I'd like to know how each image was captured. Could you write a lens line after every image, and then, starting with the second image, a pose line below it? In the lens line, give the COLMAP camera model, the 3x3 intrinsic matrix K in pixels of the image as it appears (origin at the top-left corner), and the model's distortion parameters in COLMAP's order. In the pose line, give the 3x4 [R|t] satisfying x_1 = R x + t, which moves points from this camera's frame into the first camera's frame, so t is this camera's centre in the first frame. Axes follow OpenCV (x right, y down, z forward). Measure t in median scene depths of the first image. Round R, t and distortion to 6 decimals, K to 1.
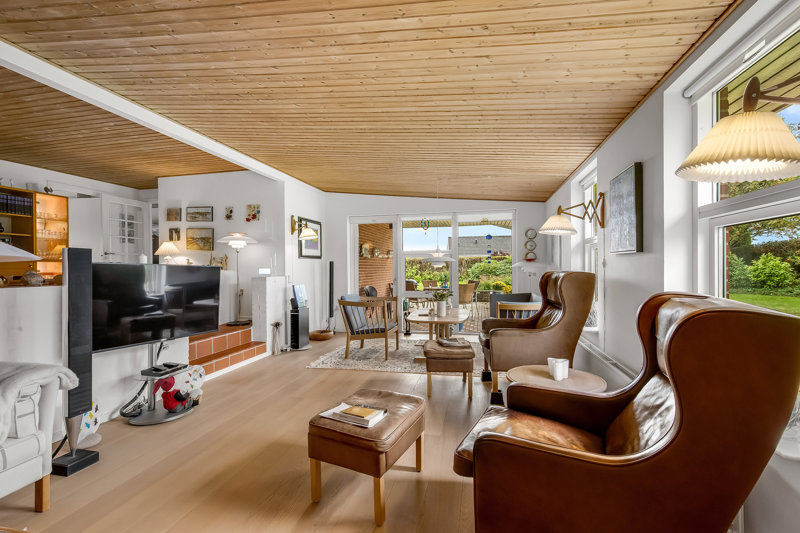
lens RADIAL K [[346.9, 0, 395.8], [0, 346.9, 269.3], [0, 0, 1]] dist [0.012237, -0.002066]
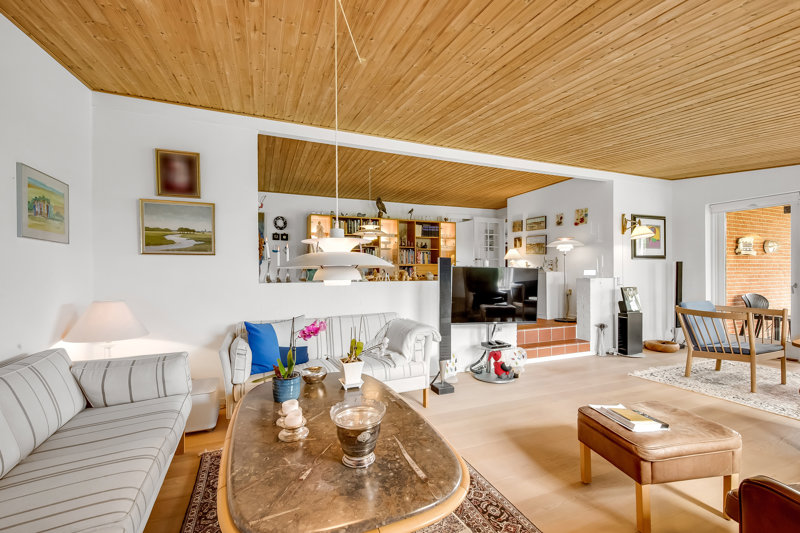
lens RADIAL K [[334.3, 0, 403.6], [0, 334.3, 272.8], [0, 0, 1]] dist [-0.003948, 0.000048]
pose [[0.588768, 0.006691, -0.808274, 0.112507], [-0.001509, 0.999973, 0.007178, -0.000198], [0.808301, -0.003006, 0.588762, -0.030831]]
